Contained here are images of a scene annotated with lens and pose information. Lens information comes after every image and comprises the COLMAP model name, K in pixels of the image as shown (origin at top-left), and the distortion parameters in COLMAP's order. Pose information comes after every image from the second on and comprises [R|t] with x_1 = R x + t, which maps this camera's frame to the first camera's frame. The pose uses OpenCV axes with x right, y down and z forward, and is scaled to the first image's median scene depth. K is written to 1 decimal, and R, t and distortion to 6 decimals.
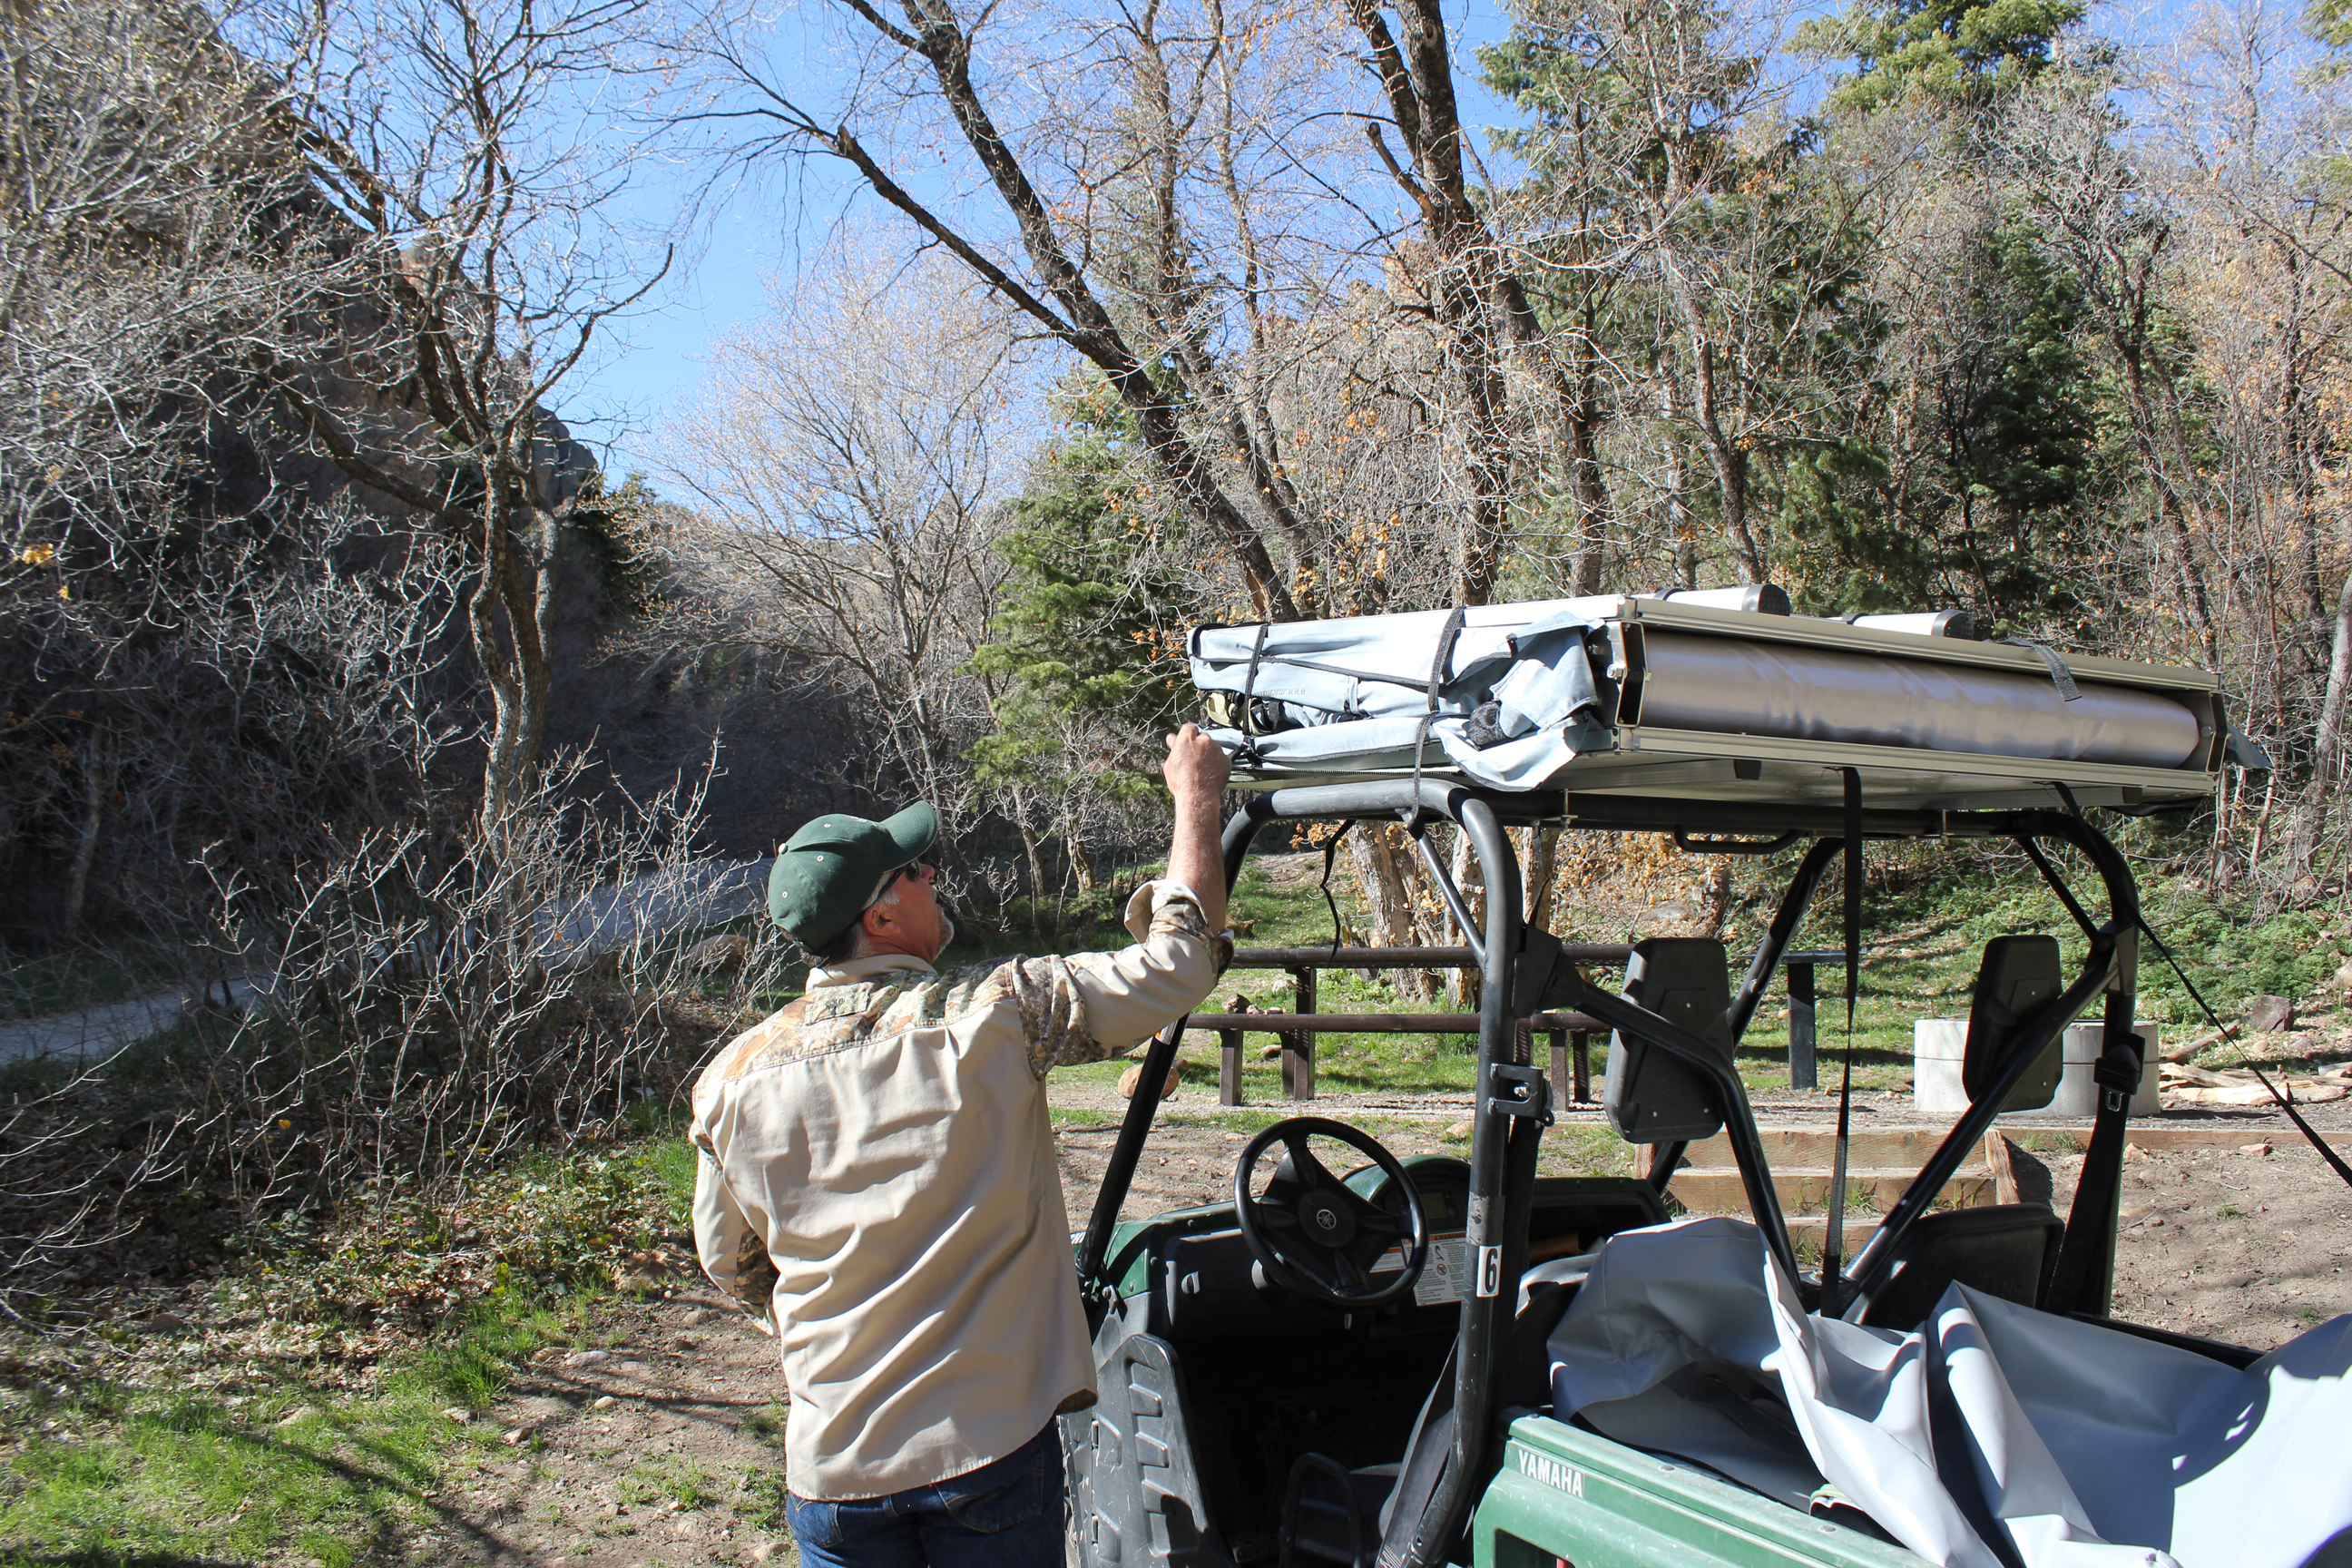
lens RADIAL K [[1947.3, 0, 1188.2], [0, 1947.3, 752.0], [0, 0, 1]] dist [-0.169964, 0.155588]
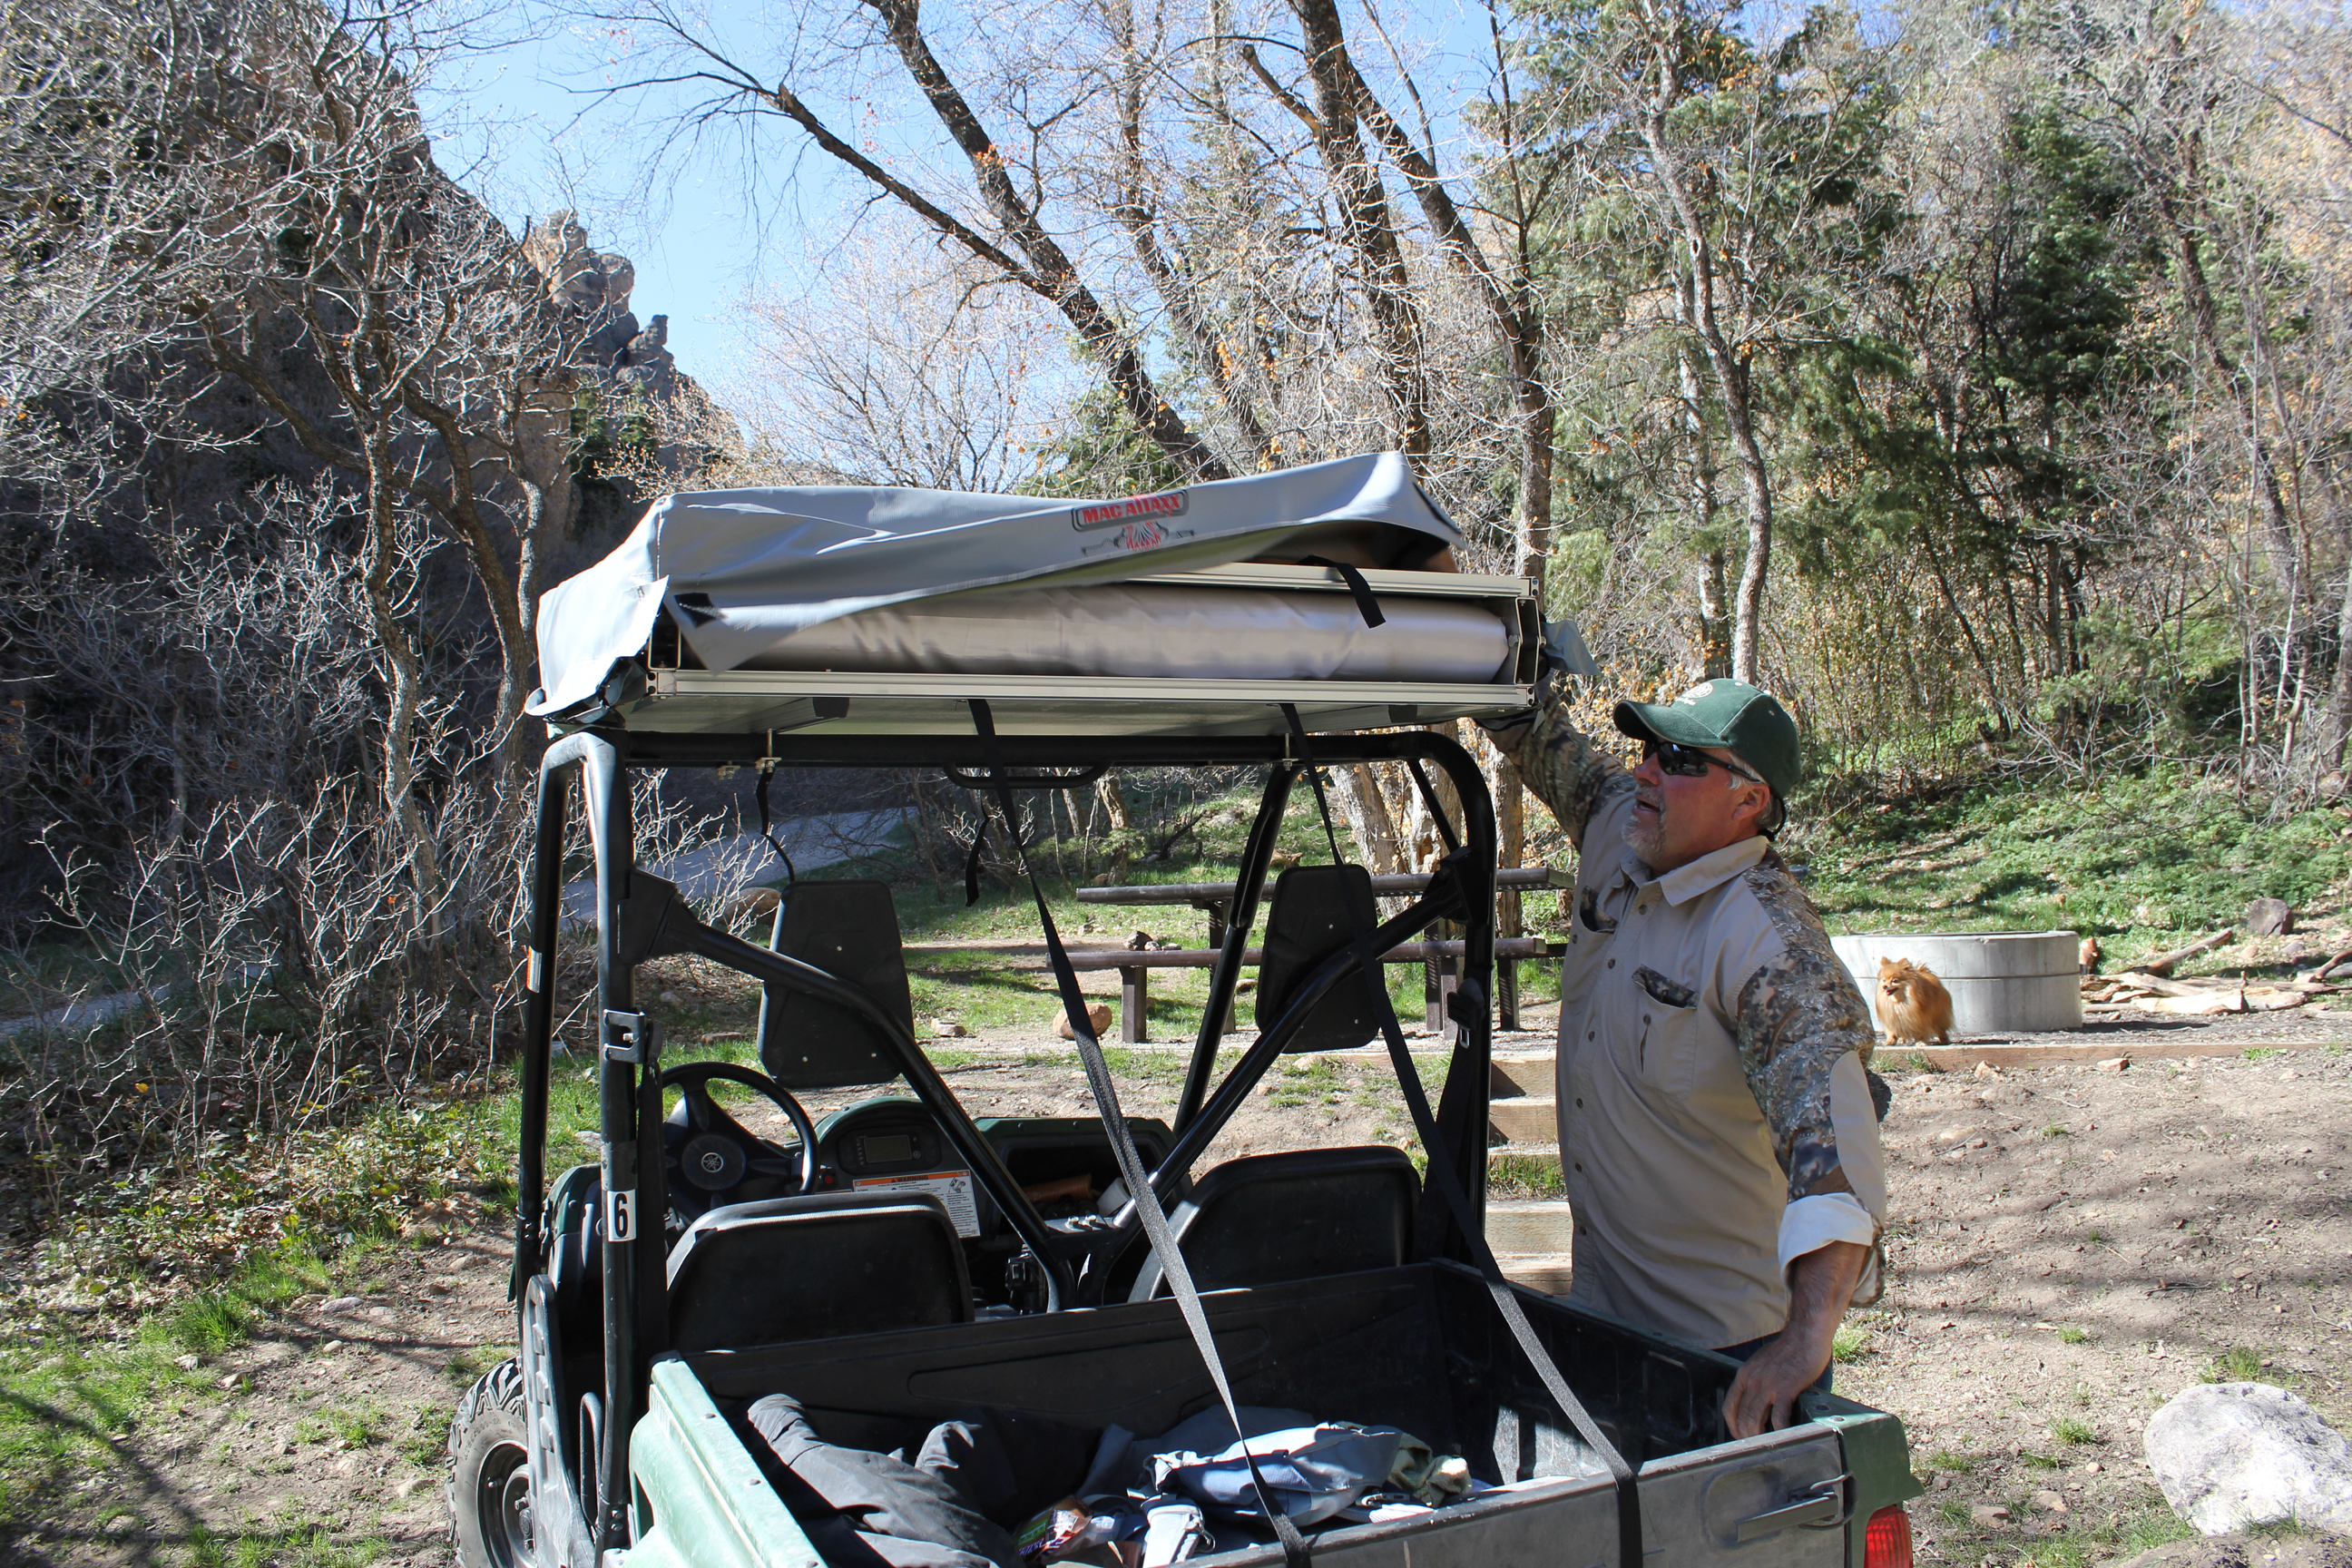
lens RADIAL K [[1947.3, 0, 1188.2], [0, 1947.3, 752.0], [0, 0, 1]] dist [-0.169964, 0.155588]
pose [[0.996193, -0.040427, -0.077231, 0.120904], [0.042960, 0.998583, 0.031422, 0.001940], [0.075851, -0.034621, 0.996518, 0.007524]]
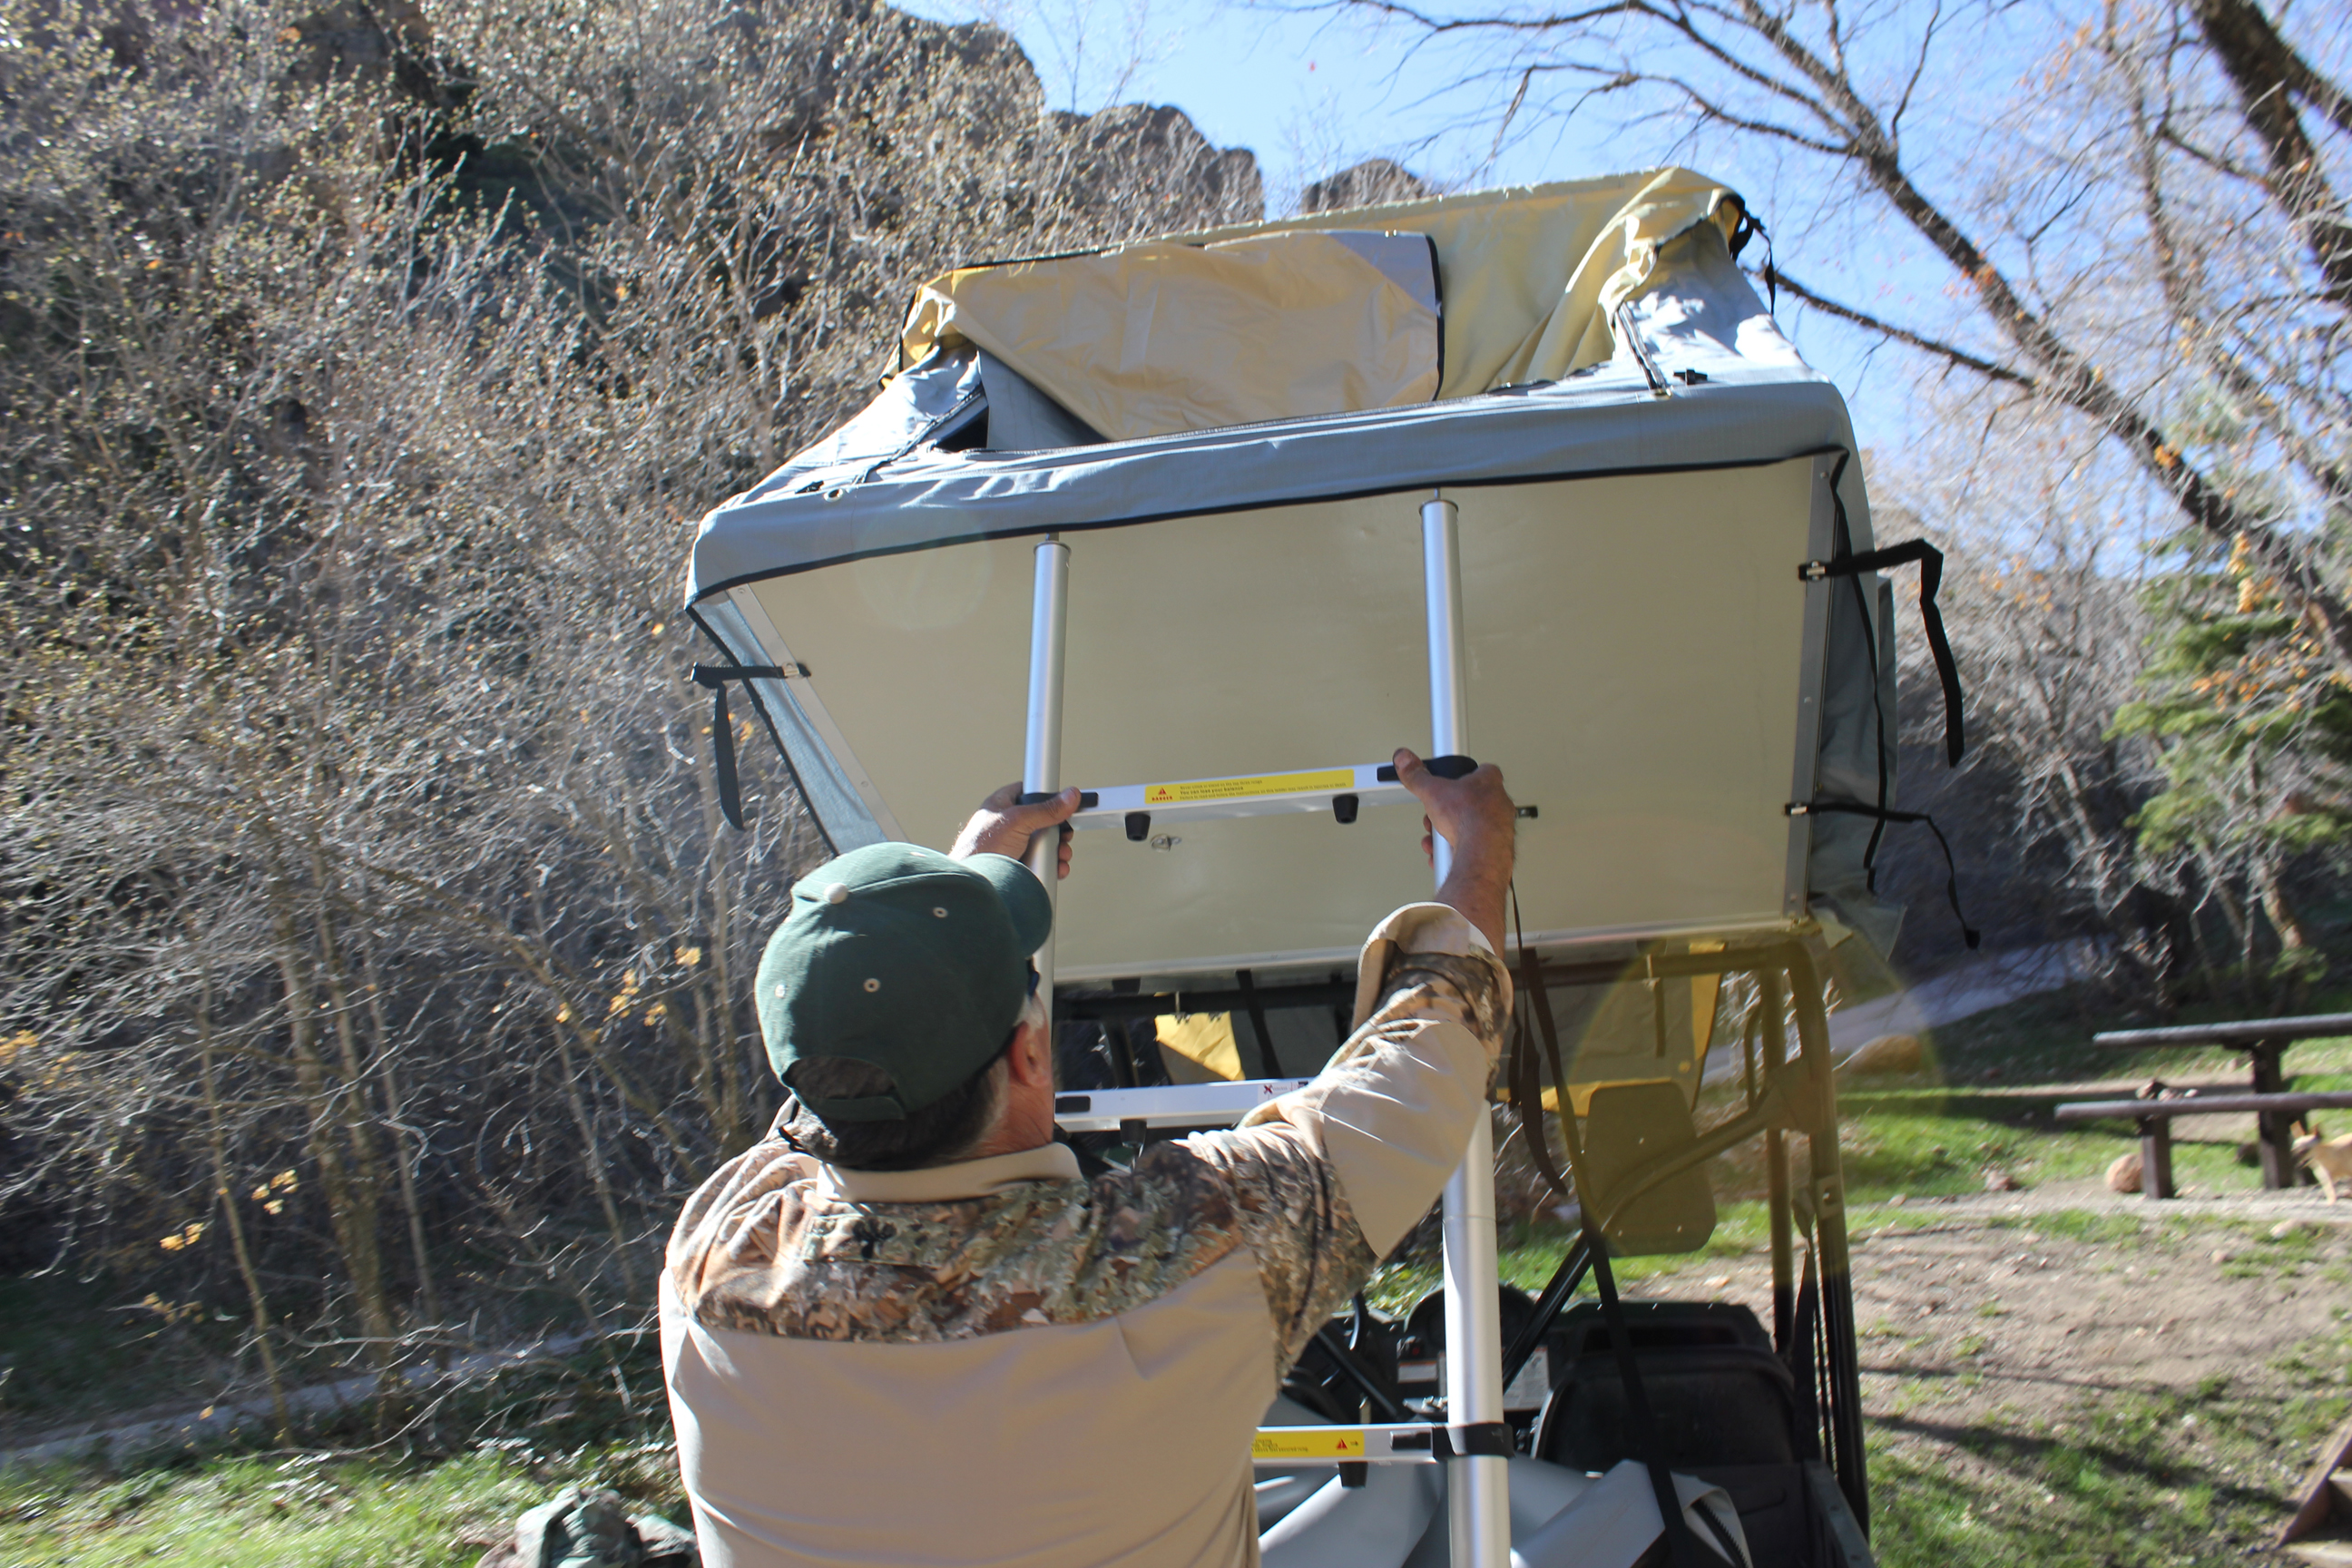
lens RADIAL K [[1947.3, 0, 1188.2], [0, 1947.3, 752.0], [0, 0, 1]] dist [-0.169964, 0.155588]
pose [[0.750015, -0.167979, -0.639734, 0.258334], [0.135298, 0.985725, -0.100206, -0.003788], [0.647434, -0.011399, 0.762036, 0.007383]]
